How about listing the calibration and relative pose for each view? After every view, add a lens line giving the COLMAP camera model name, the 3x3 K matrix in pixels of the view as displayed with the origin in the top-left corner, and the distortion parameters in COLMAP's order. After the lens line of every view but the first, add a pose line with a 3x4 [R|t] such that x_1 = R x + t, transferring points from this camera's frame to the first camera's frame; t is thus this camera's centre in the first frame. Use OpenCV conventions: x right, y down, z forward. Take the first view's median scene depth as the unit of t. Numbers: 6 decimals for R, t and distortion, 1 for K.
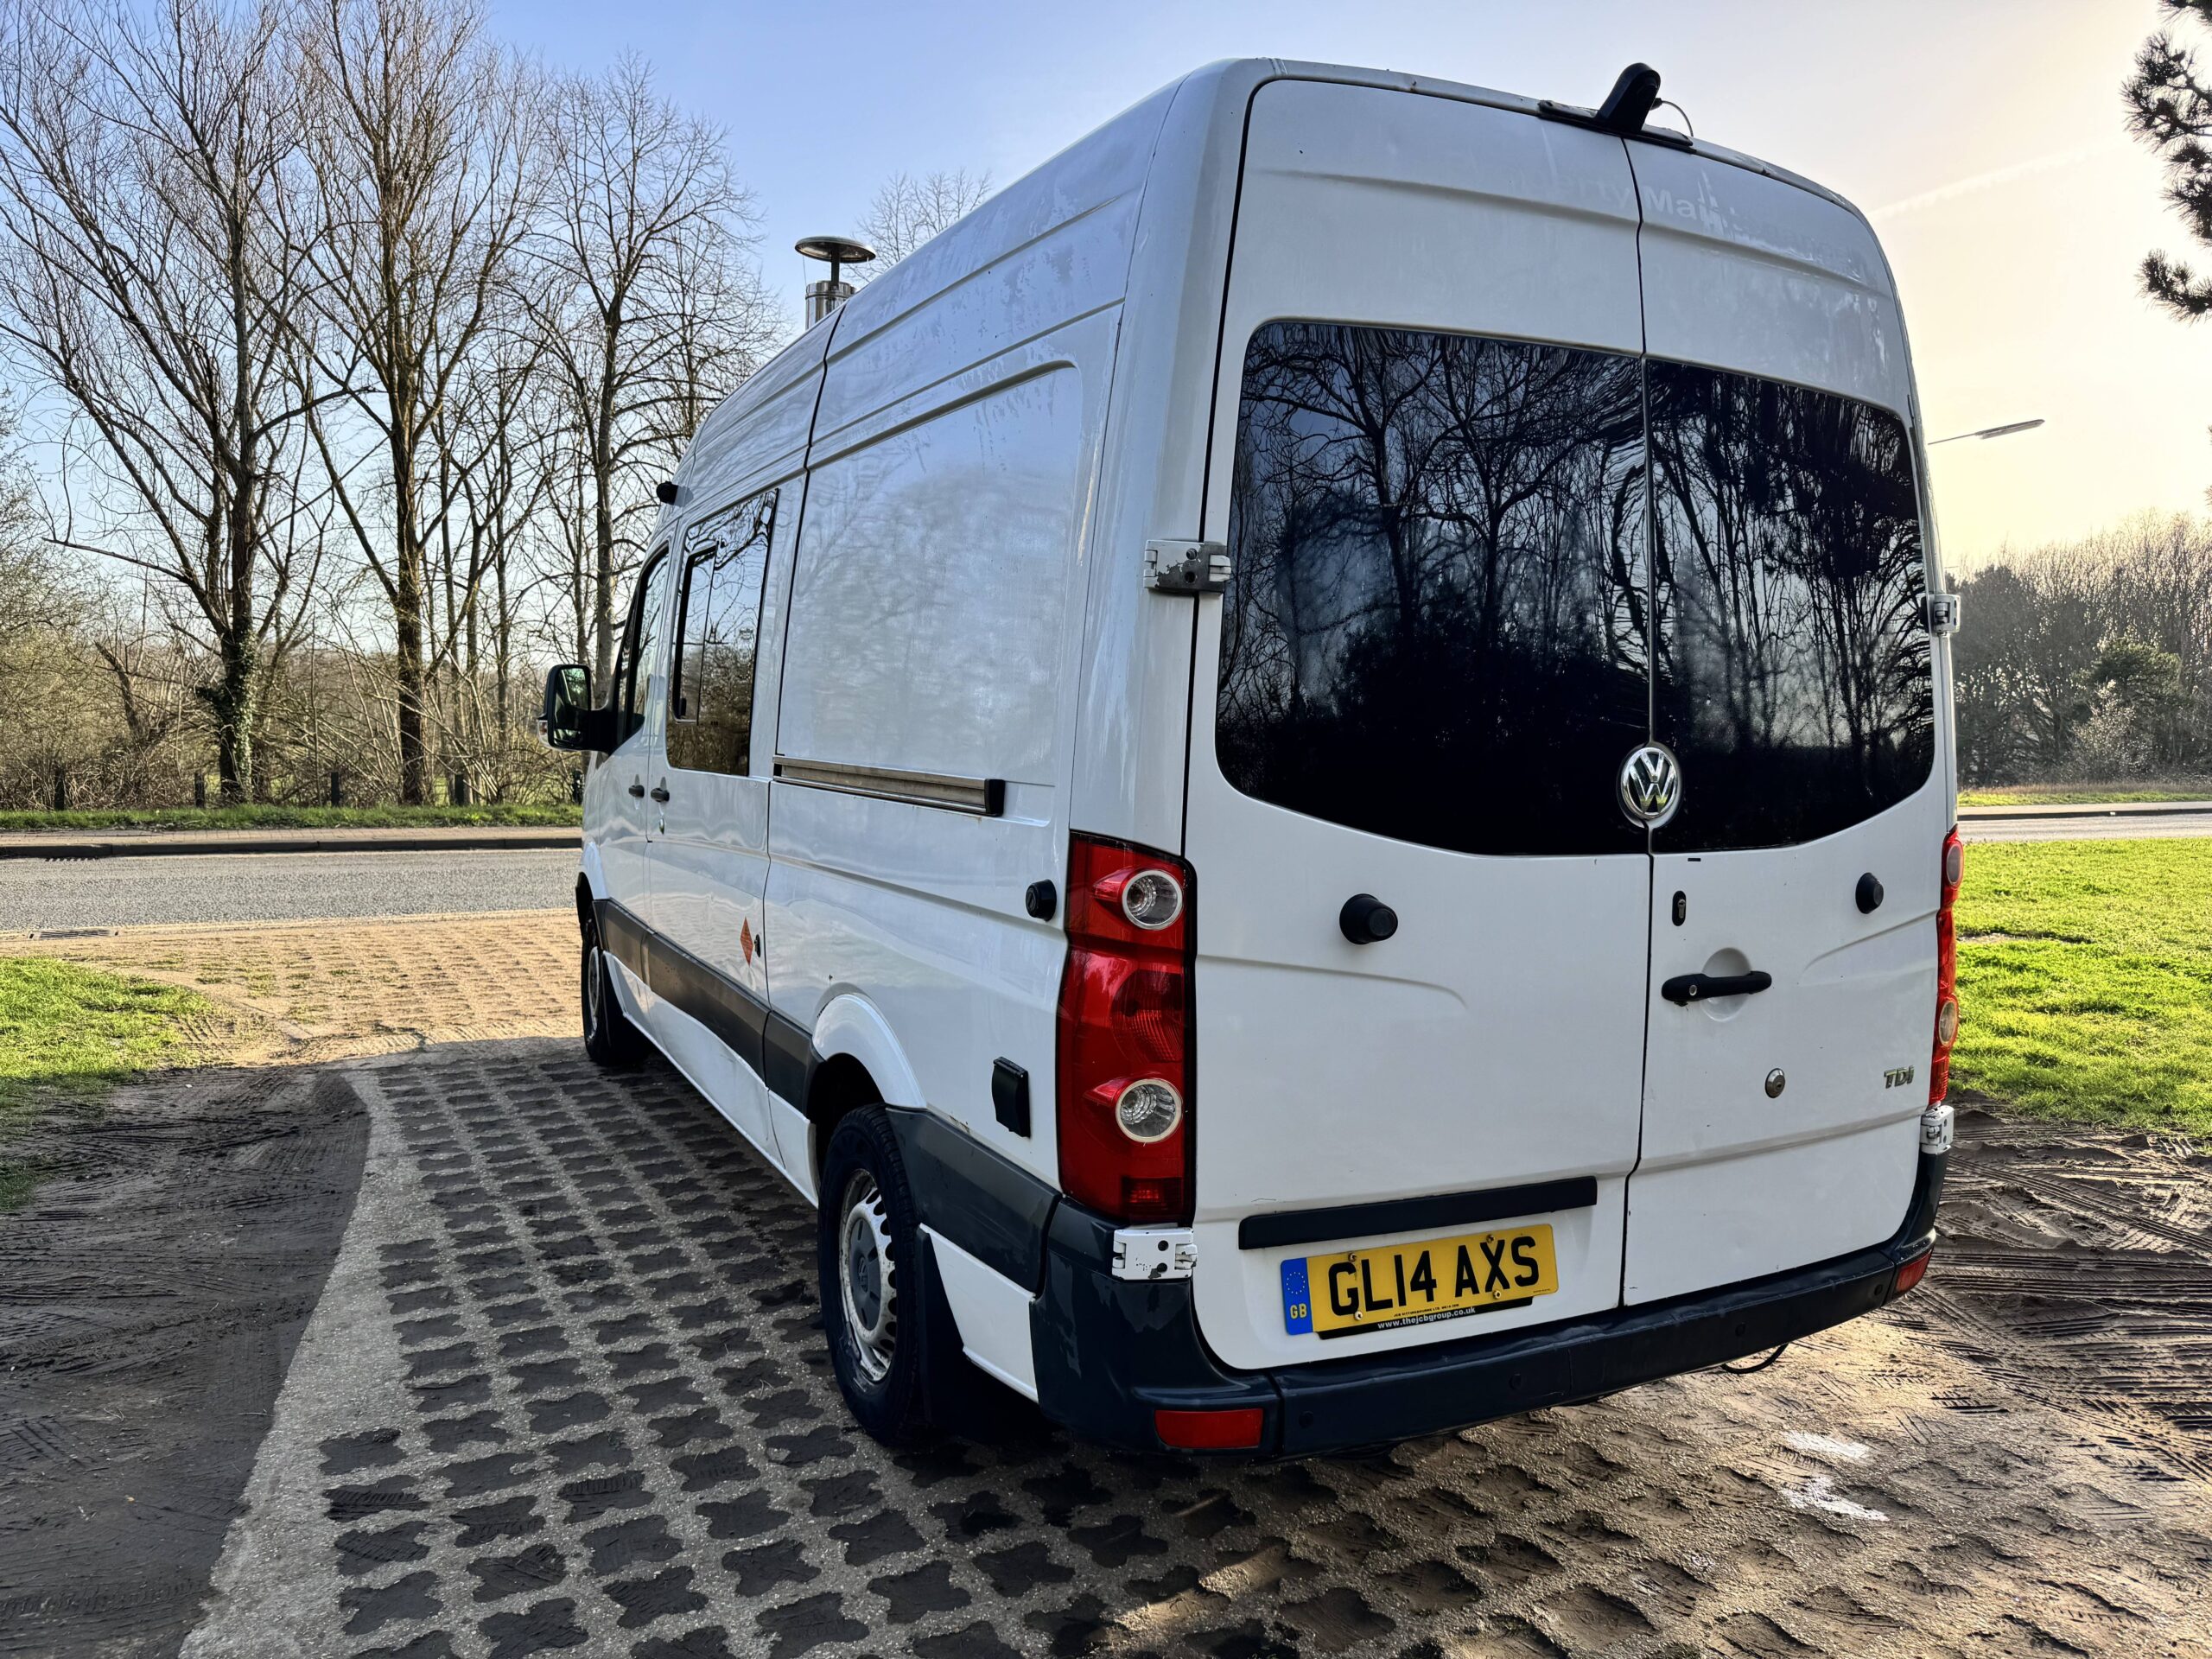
lens RADIAL K [[1557.3, 0, 1106.0], [0, 1557.3, 829.5], [0, 0, 1]] dist [-0.000833, -0.004245]
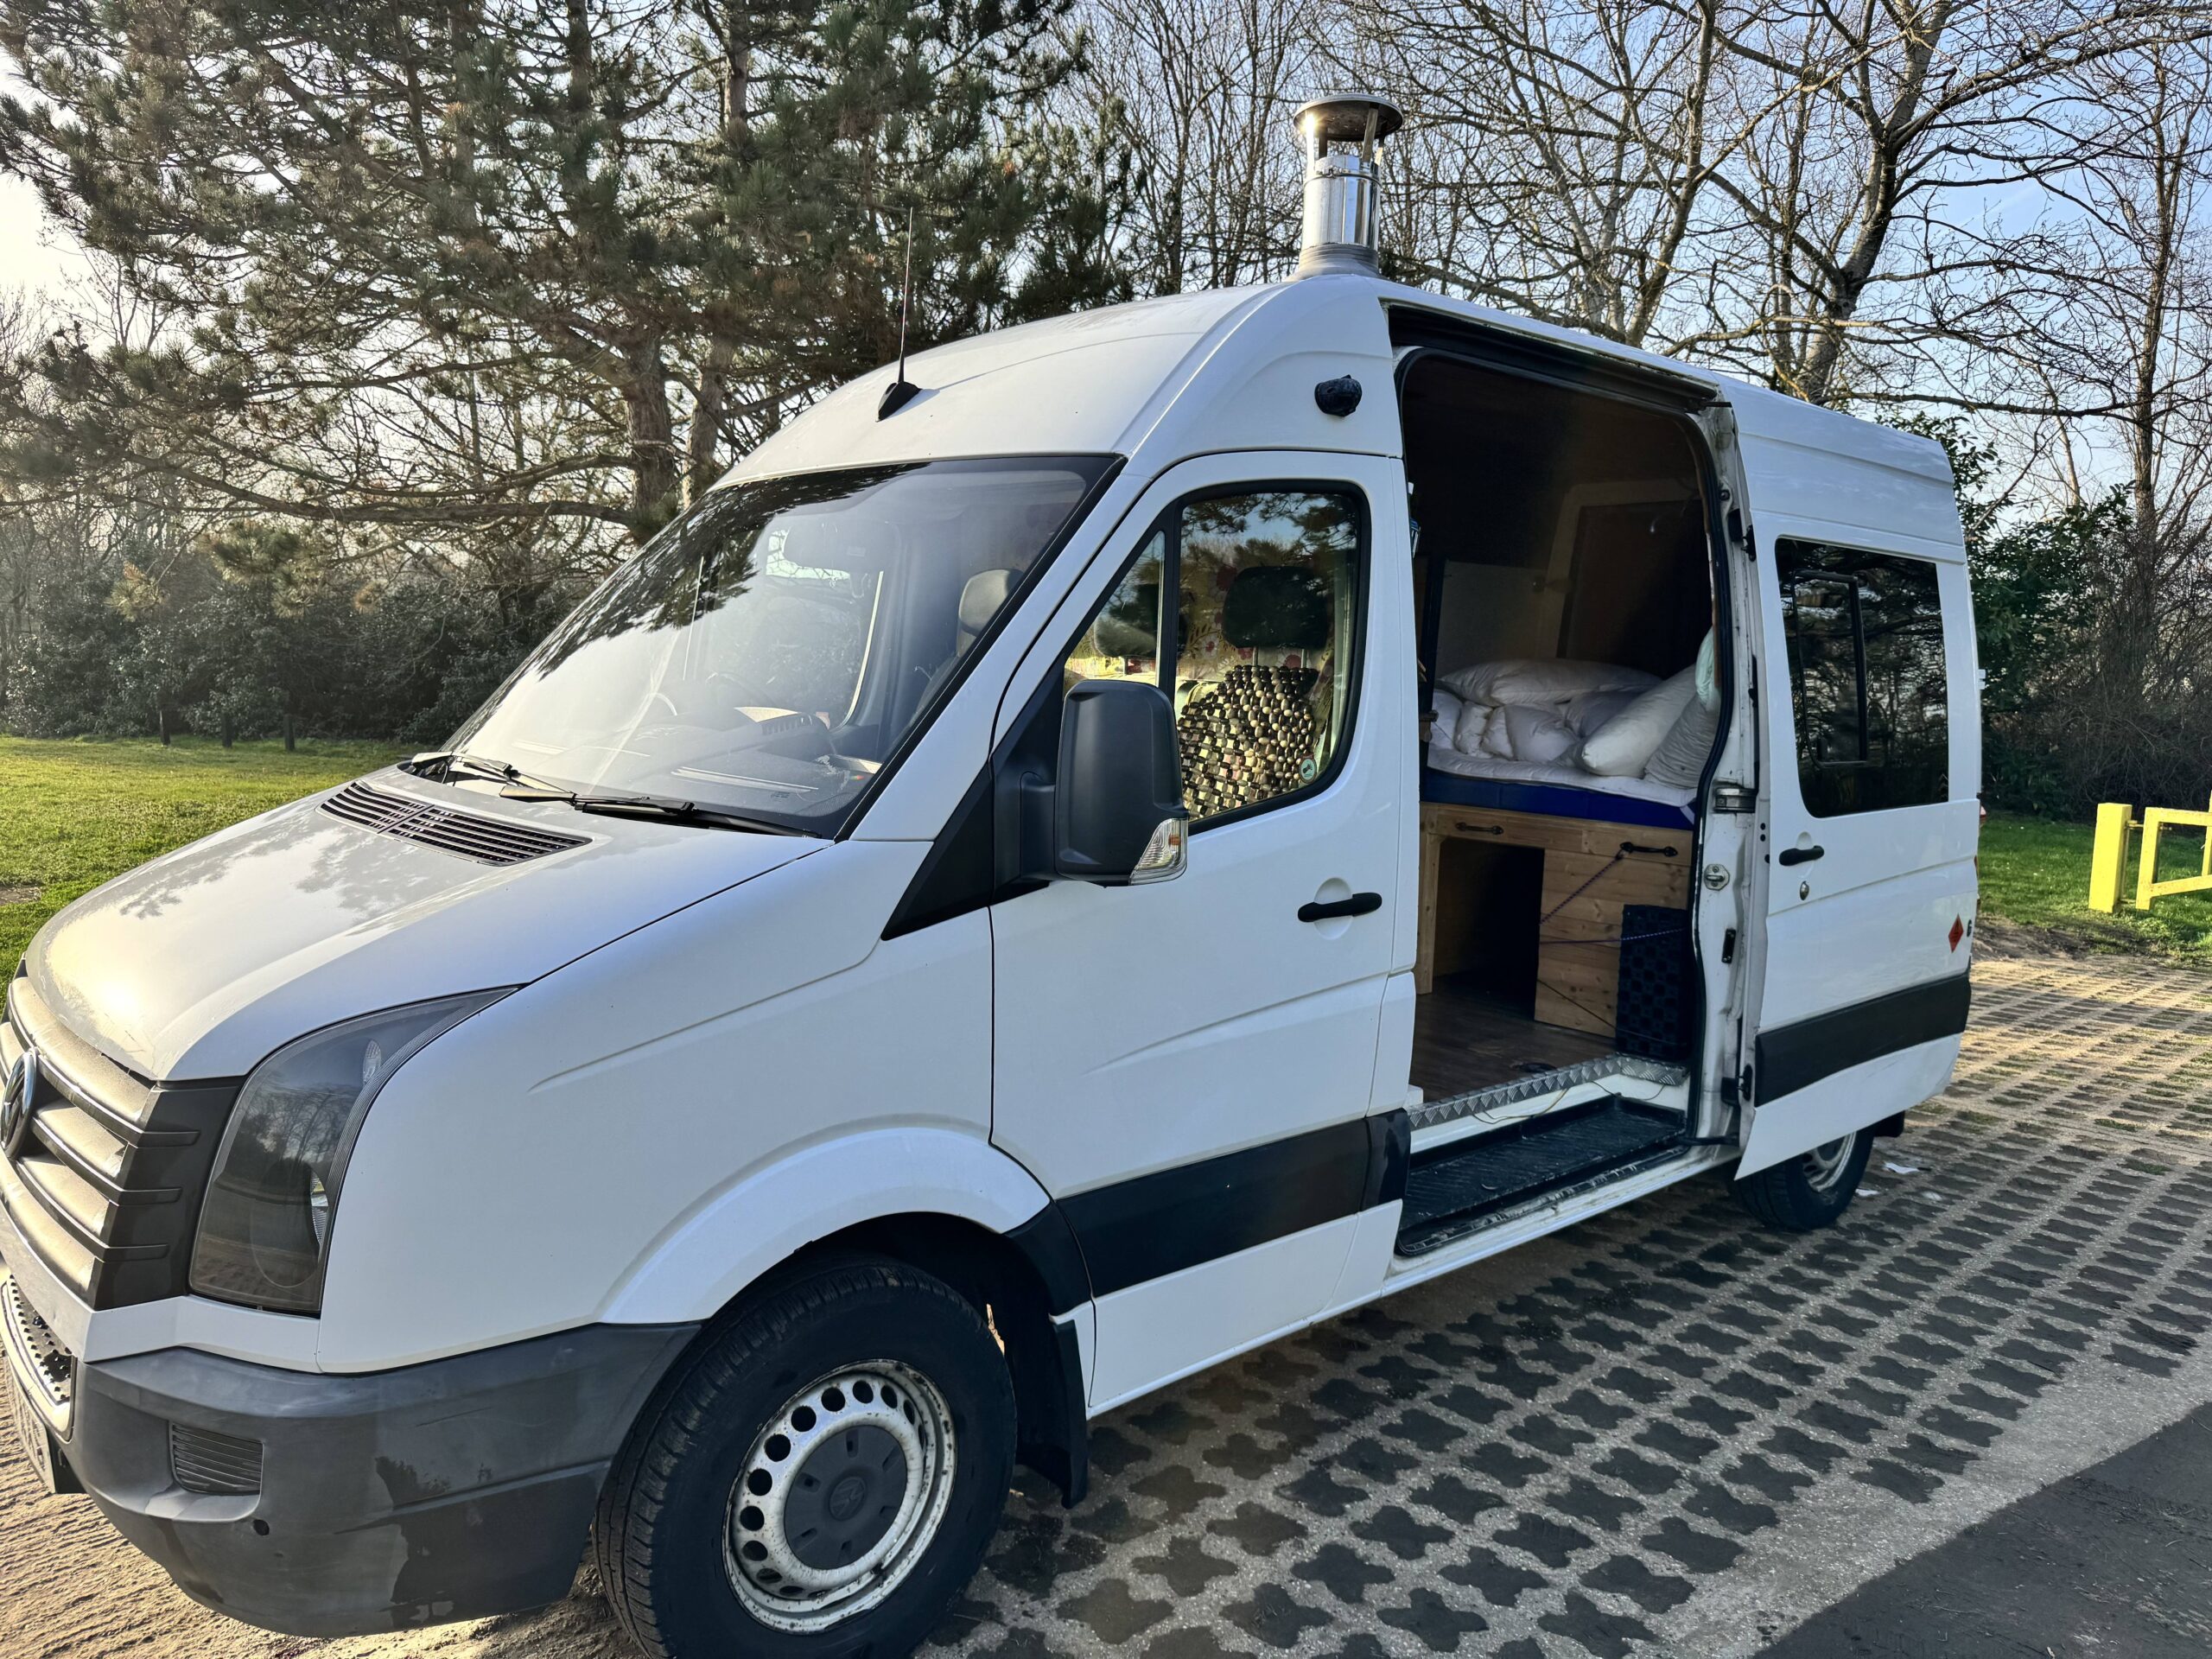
lens RADIAL K [[1557.3, 0, 1106.0], [0, 1557.3, 829.5], [0, 0, 1]] dist [-0.000833, -0.004245]
pose [[-0.256304, -0.118243, 0.959337, -1.164566], [0.047402, 0.989758, 0.134657, -0.190104], [-0.965433, 0.079988, -0.248074, 1.713570]]
